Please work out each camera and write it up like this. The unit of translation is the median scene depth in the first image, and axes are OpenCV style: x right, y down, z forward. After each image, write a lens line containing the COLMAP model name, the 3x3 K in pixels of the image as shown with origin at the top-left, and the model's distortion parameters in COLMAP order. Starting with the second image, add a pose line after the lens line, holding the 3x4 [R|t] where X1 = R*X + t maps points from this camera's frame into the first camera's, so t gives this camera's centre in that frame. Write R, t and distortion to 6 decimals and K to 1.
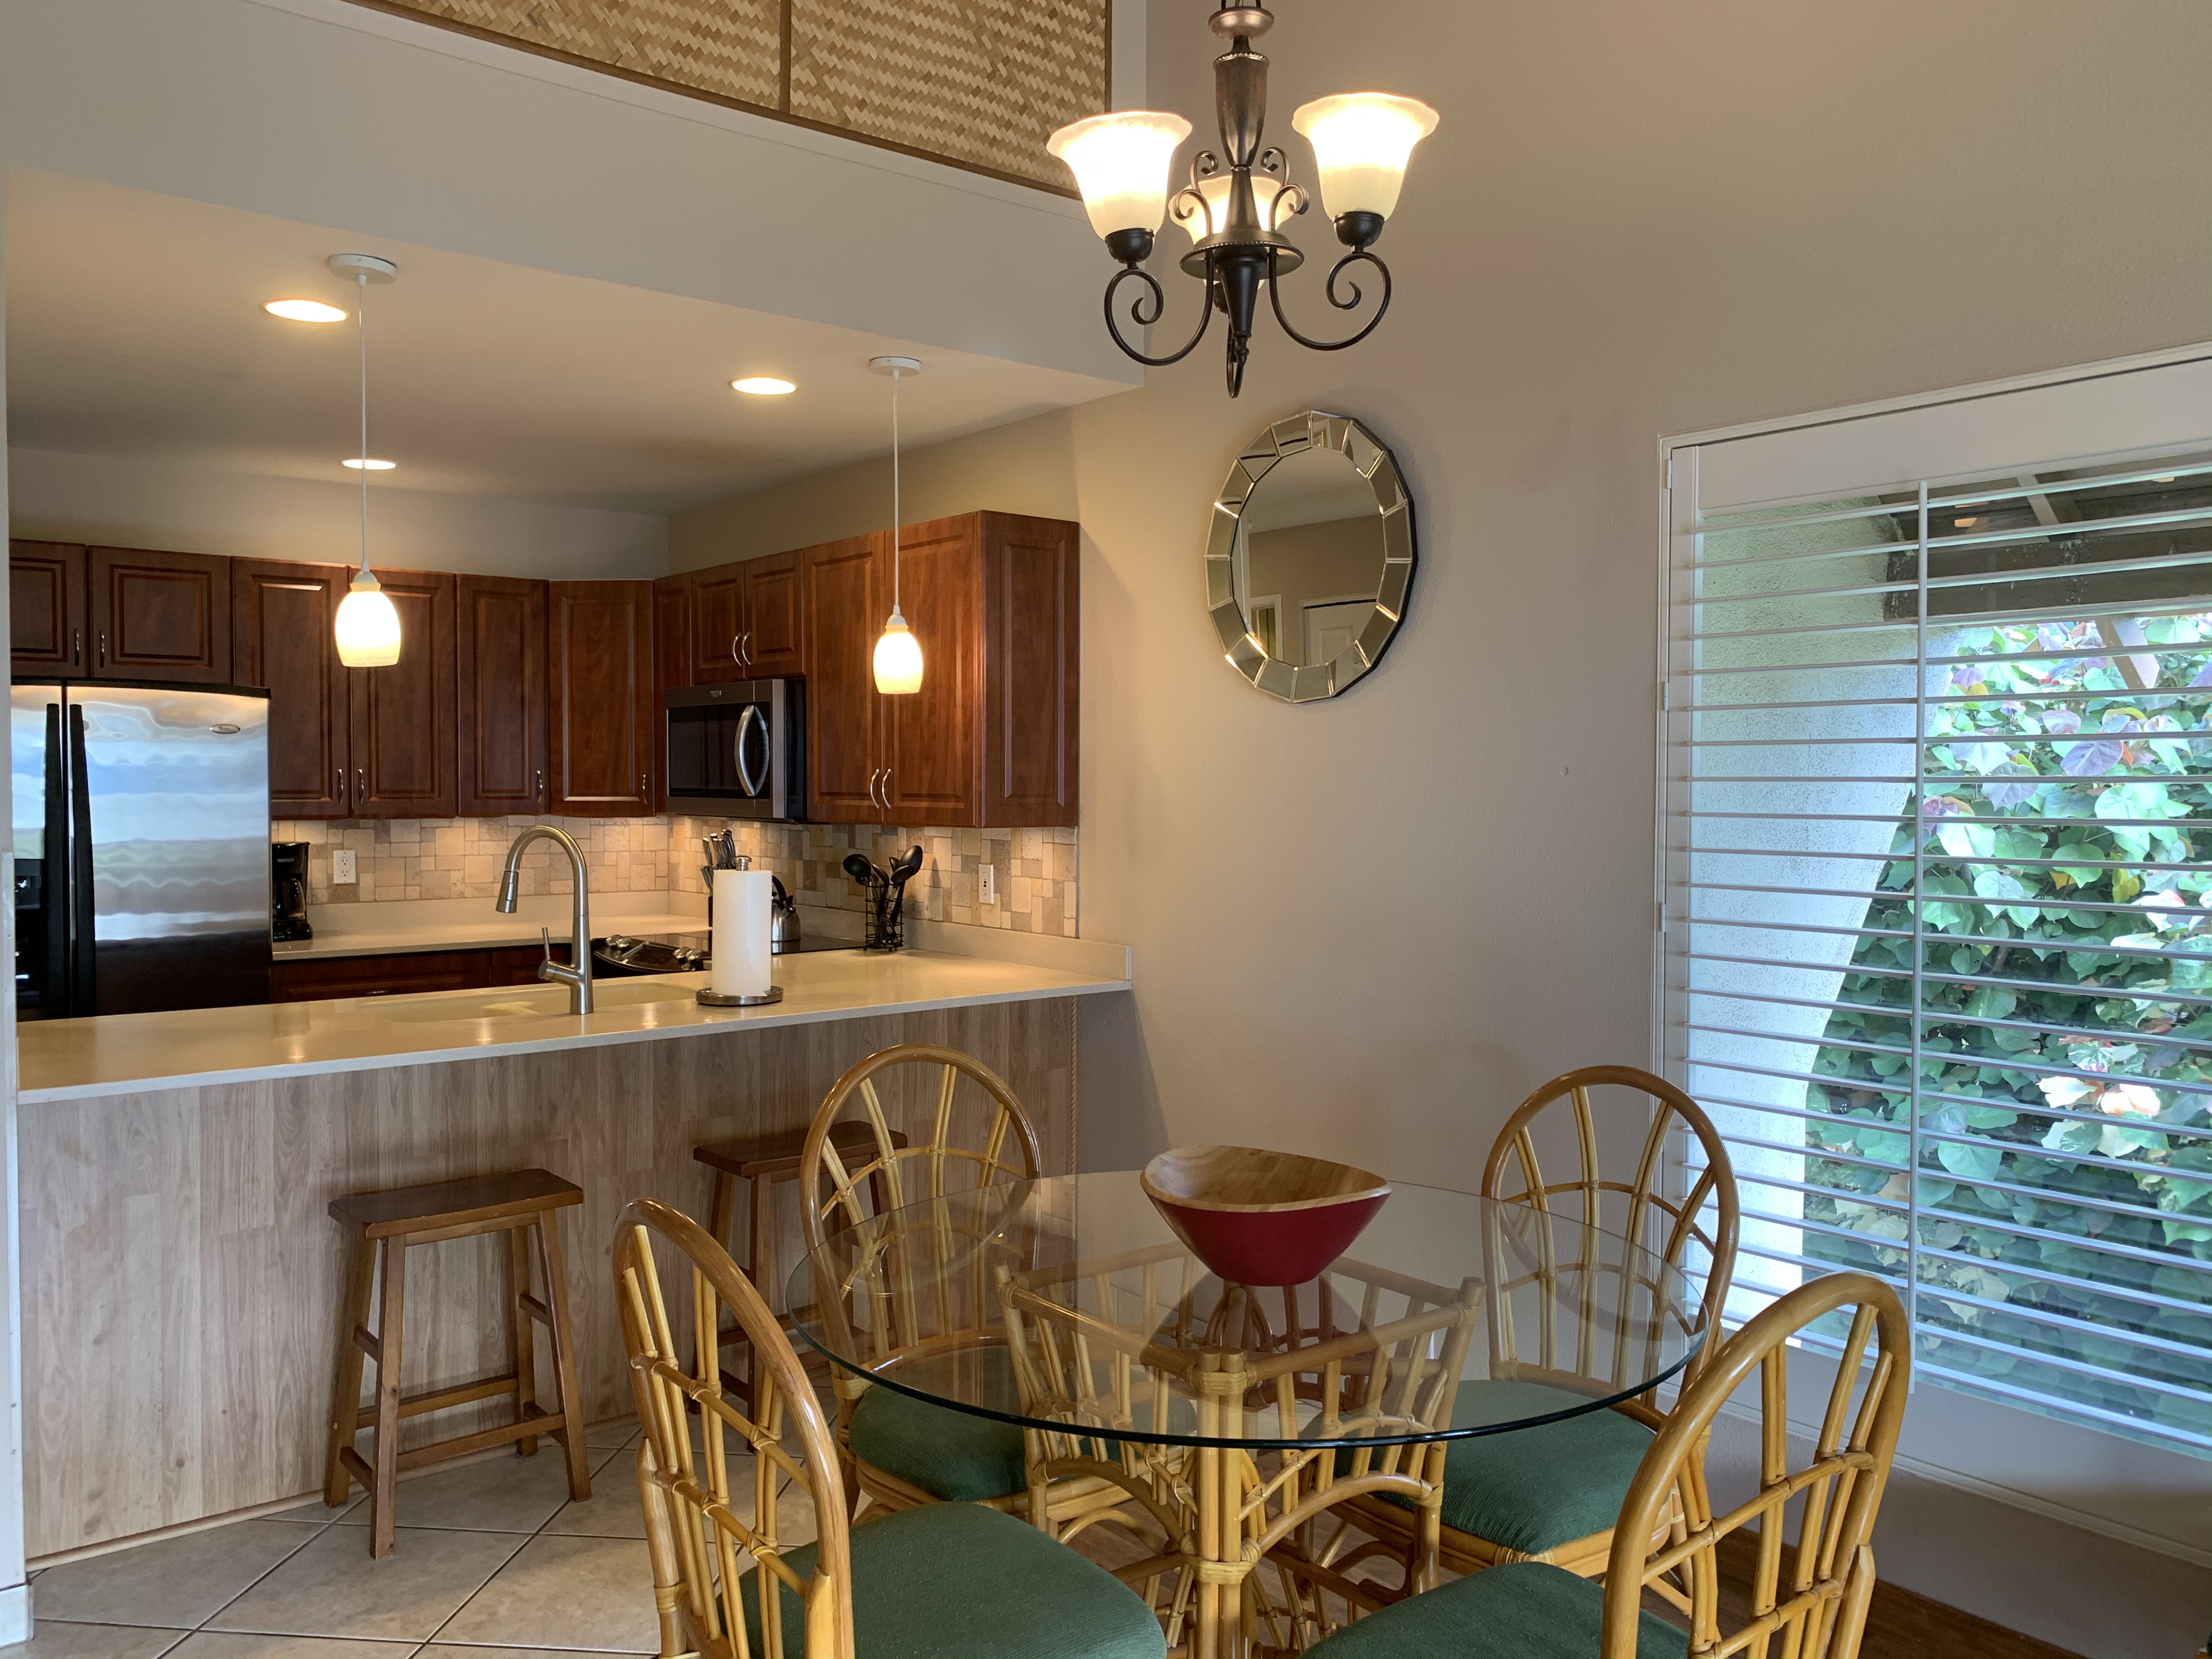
lens RADIAL K [[1673.4, 0, 1126.3], [0, 1673.4, 824.9], [0, 0, 1]] dist [0.101689, -0.183134]
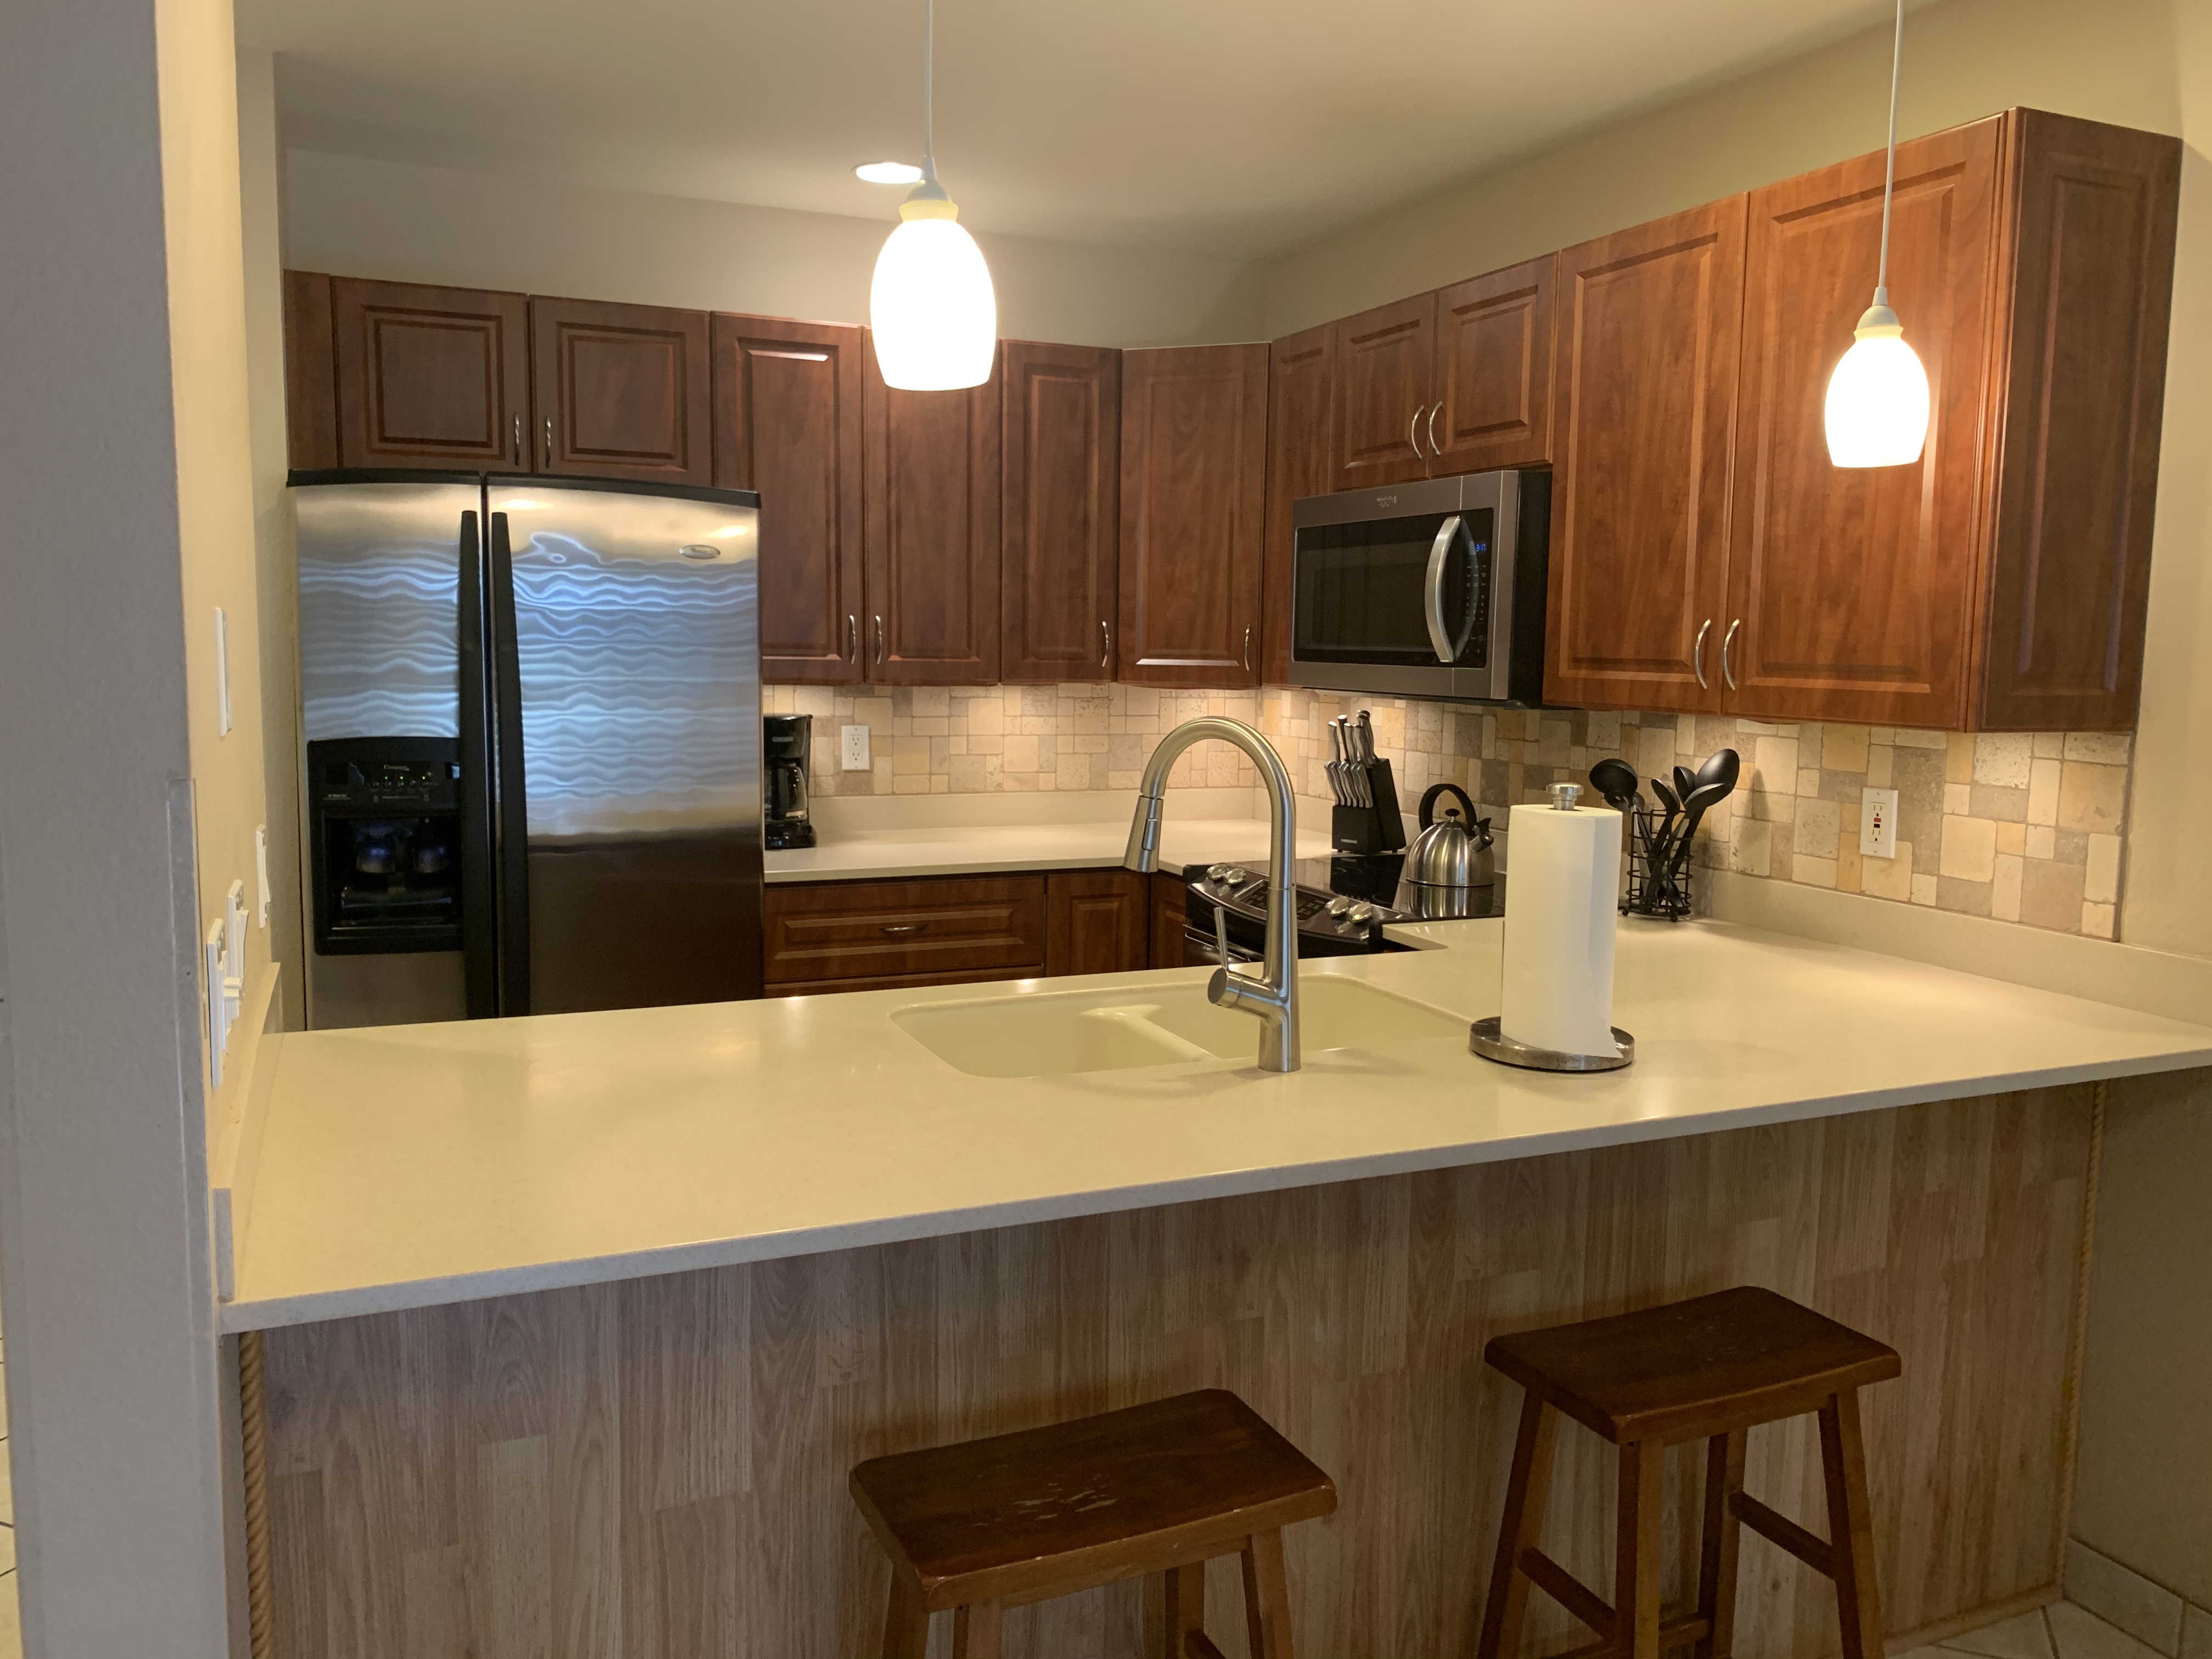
lens RADIAL K [[1673.4, 0, 1126.3], [0, 1673.4, 824.9], [0, 0, 1]] dist [0.101689, -0.183134]
pose [[0.965444, 0.041577, -0.257271, -0.198386], [-0.020399, 0.996219, 0.084446, -0.008395], [0.259810, -0.076279, 0.962642, 0.404008]]
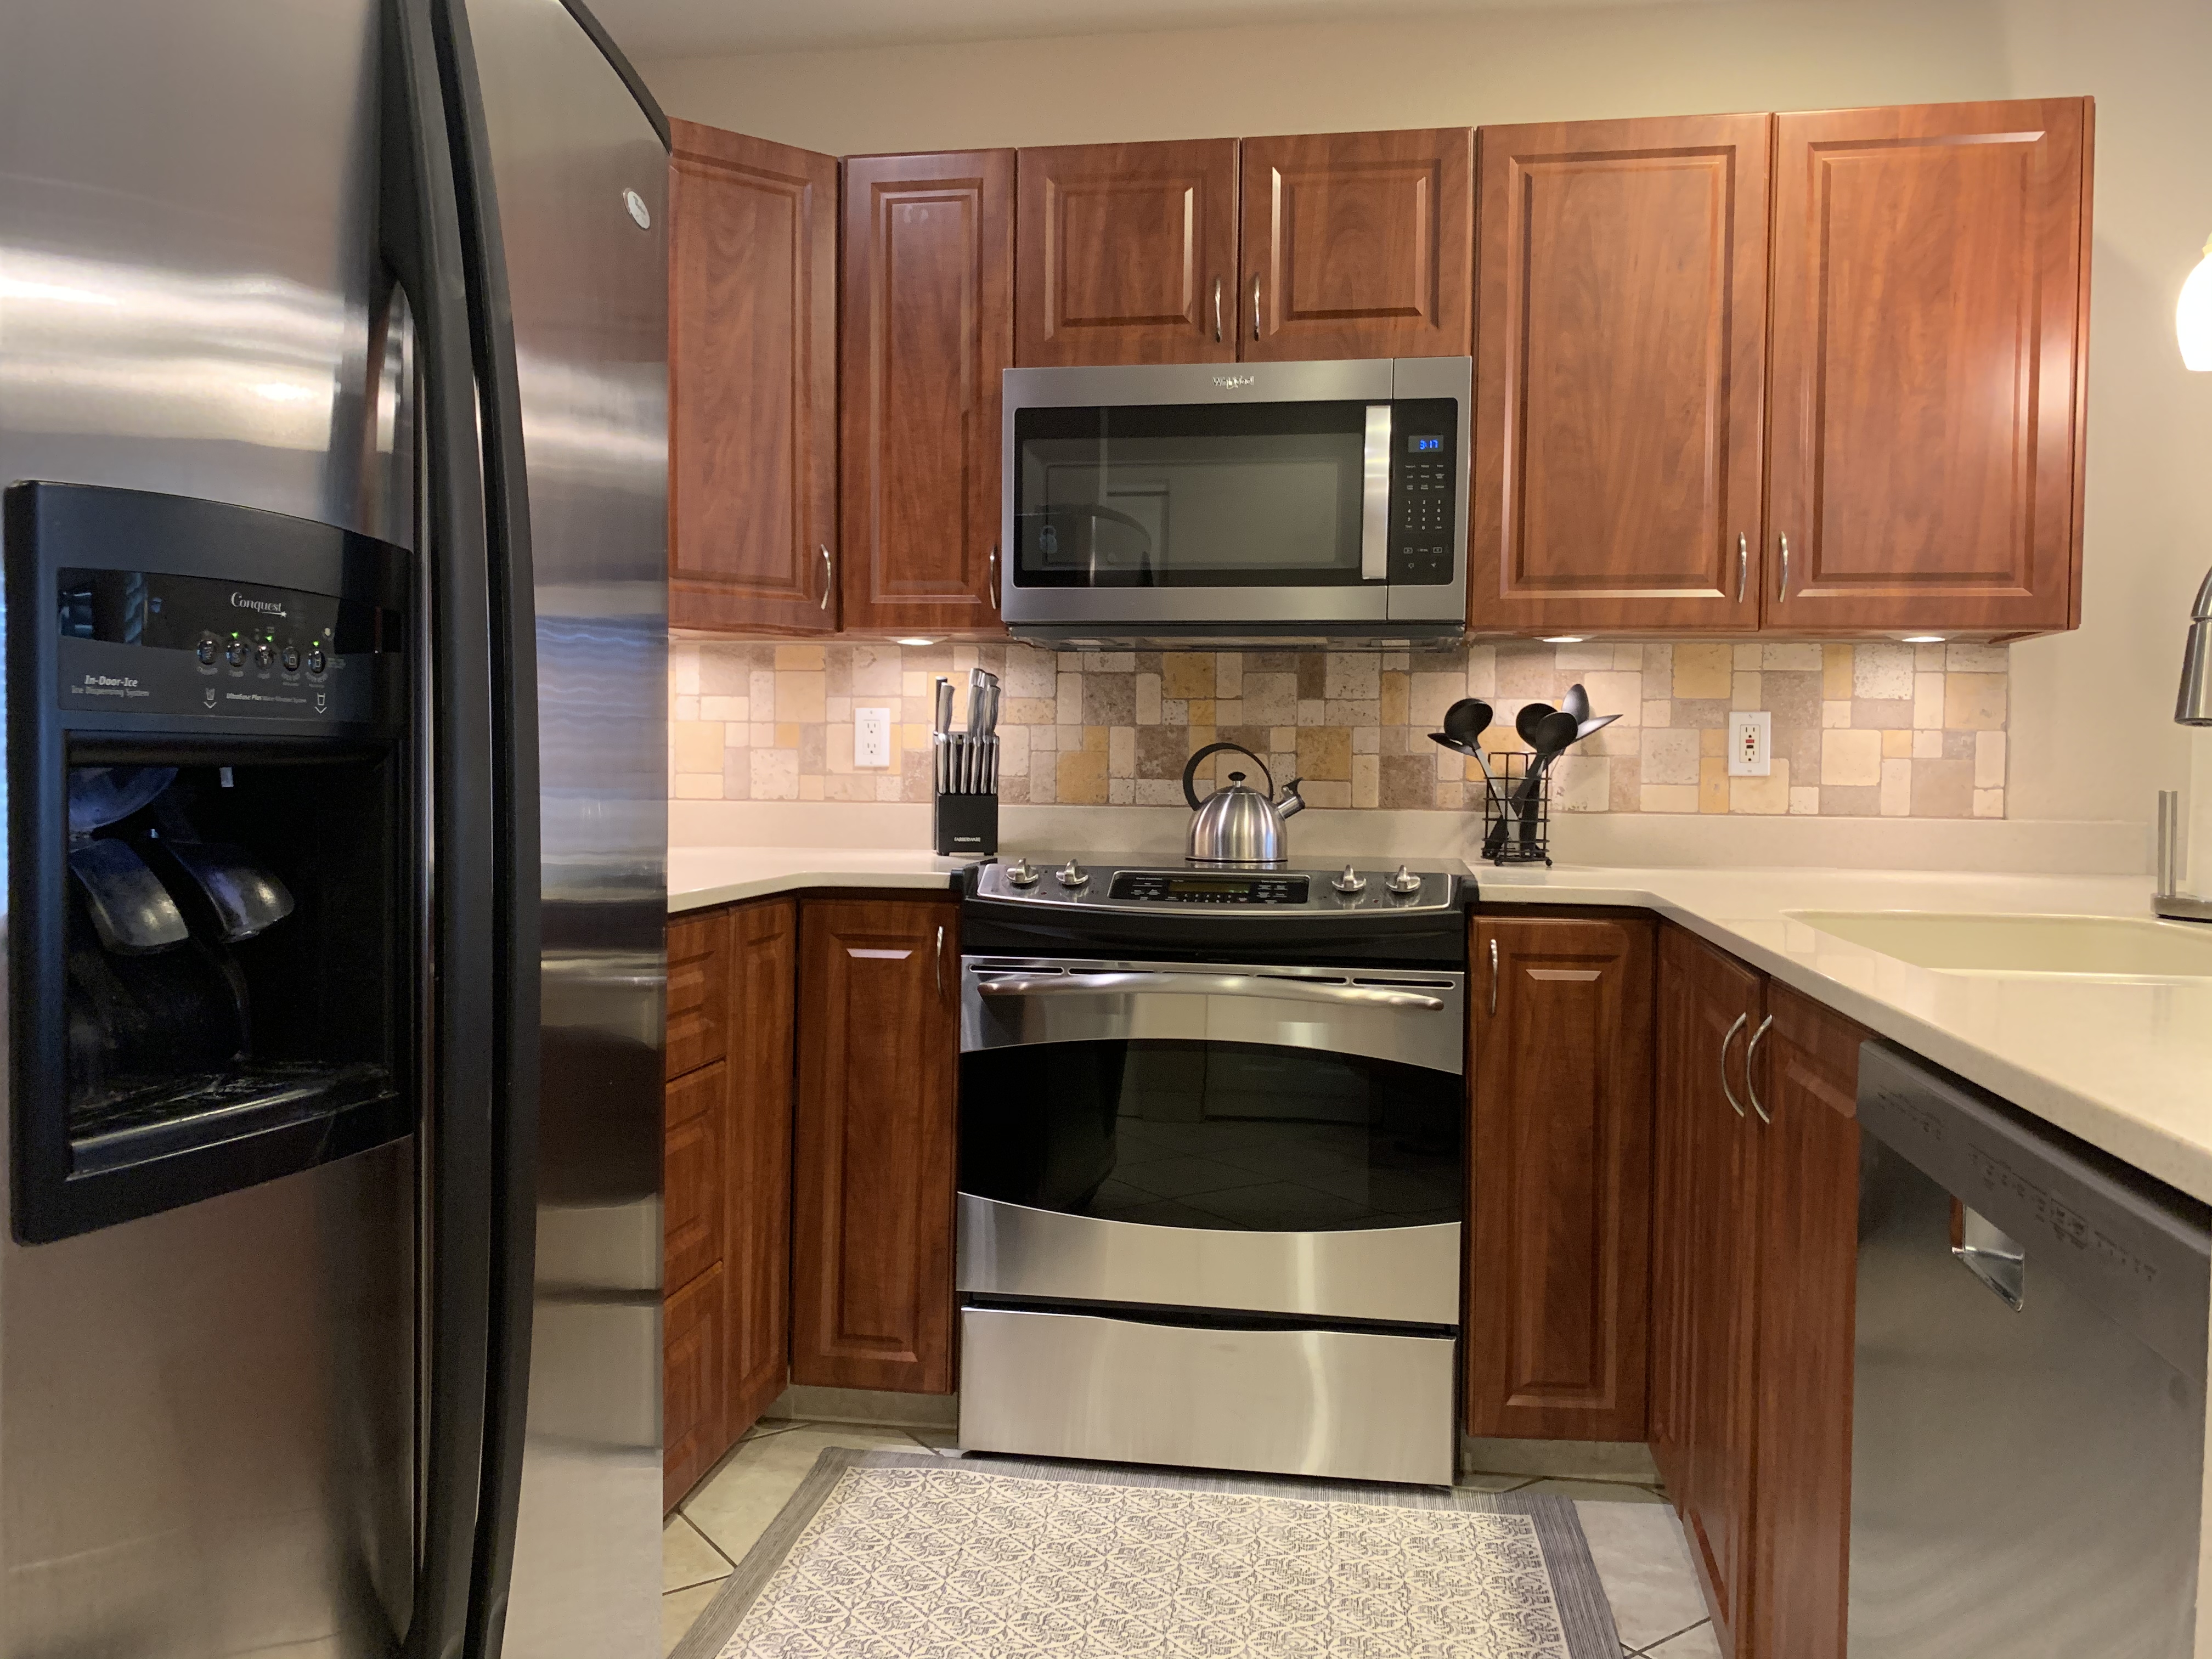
lens RADIAL K [[1693.5, 0, 1097.1], [0, 1693.5, 832.7], [0, 0, 1]] dist [0.005004, 0.000863]
pose [[0.746879, -0.017644, 0.664726, -0.729577], [0.008604, 0.999821, 0.016871, 0.059781], [-0.664905, -0.006882, 0.746897, 0.752954]]
